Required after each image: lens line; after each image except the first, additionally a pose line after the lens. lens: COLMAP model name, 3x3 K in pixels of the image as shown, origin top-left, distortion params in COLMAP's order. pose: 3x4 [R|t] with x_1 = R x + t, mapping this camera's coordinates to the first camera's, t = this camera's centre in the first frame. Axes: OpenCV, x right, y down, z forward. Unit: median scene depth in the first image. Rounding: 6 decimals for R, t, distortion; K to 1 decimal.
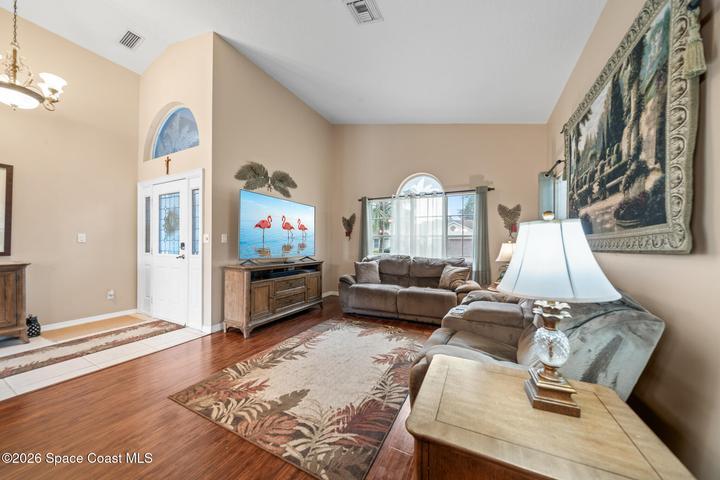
lens RADIAL K [[246.6, 0, 357.6], [0, 246.6, 243.2], [0, 0, 1]] dist [-0.005406, 0.000055]
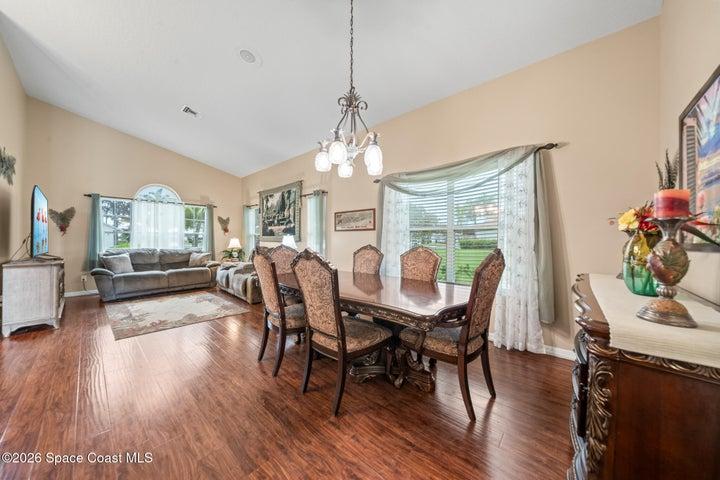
lens RADIAL K [[246.6, 0, 359.7], [0, 246.6, 239.0], [0, 0, 1]] dist [-0.005406, 0.000055]
pose [[0.251049, -0.006127, 0.967955, -1.250492], [-0.003205, 0.999969, 0.007161, -0.017922], [-0.967969, -0.004900, 0.251022, -0.578682]]
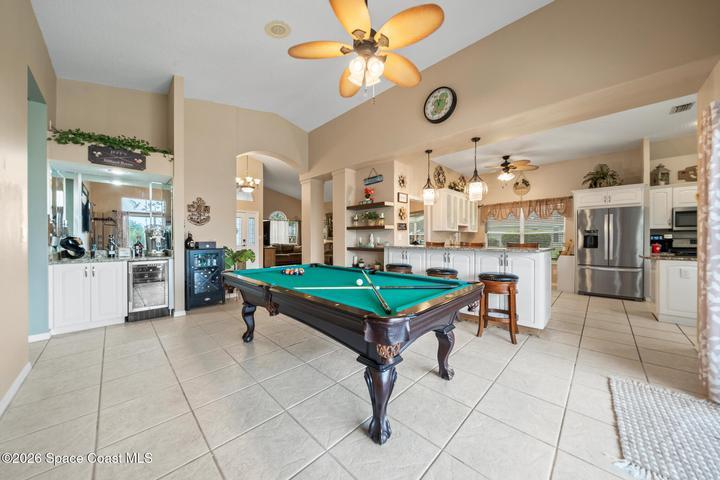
lens RADIAL K [[246.6, 0, 360.2], [0, 246.6, 238.7], [0, 0, 1]] dist [-0.005406, 0.000055]
pose [[0.291179, -0.011417, 0.956600, -3.364350], [-0.001820, 0.999920, 0.012488, -0.052176], [-0.956667, -0.005378, 0.291135, -0.970905]]
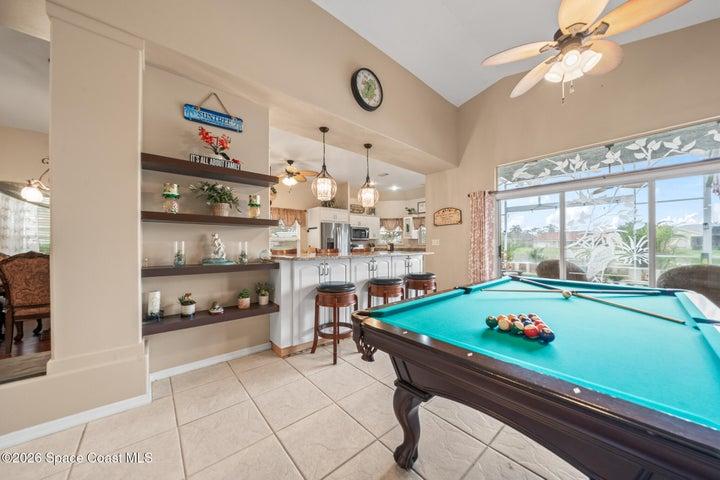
lens RADIAL K [[246.6, 0, 363.1], [0, 246.6, 244.0], [0, 0, 1]] dist [-0.005406, 0.000055]
pose [[-0.934735, -0.002865, 0.355333, -2.304762], [-0.004620, 0.999981, -0.004090, -0.028408], [-0.355315, -0.005465, -0.934731, 0.143920]]
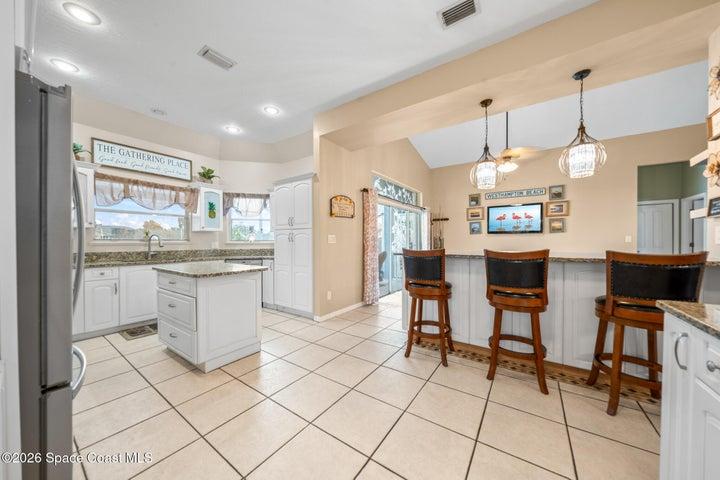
lens RADIAL K [[246.6, 0, 359.3], [0, 246.6, 243.6], [0, 0, 1]] dist [-0.005406, 0.000055]
pose [[-0.128878, -0.002657, -0.991657, -0.762121], [0.007044, 0.999969, -0.003594, -0.020033], [0.991635, -0.007449, -0.128855, -1.583298]]
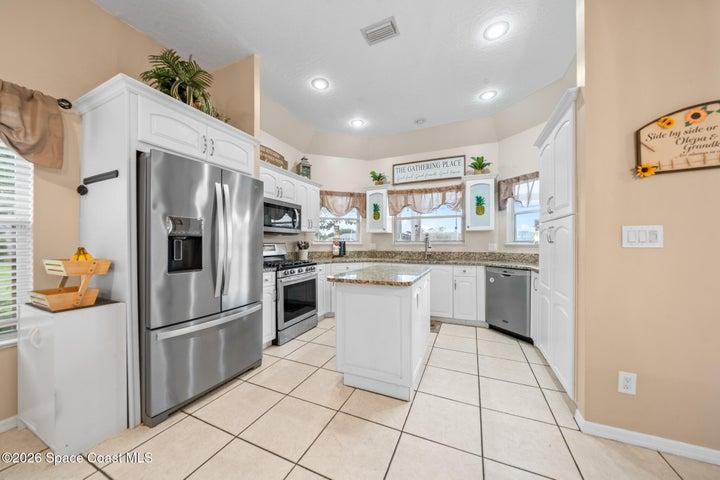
lens RADIAL K [[246.6, 0, 358.4], [0, 246.6, 245.0], [0, 0, 1]] dist [-0.005406, 0.000055]
pose [[-0.998455, -0.003237, -0.055470, -1.505802], [-0.003328, 0.999993, 0.001542, -0.033657], [0.055465, 0.001724, -0.998459, -1.430088]]
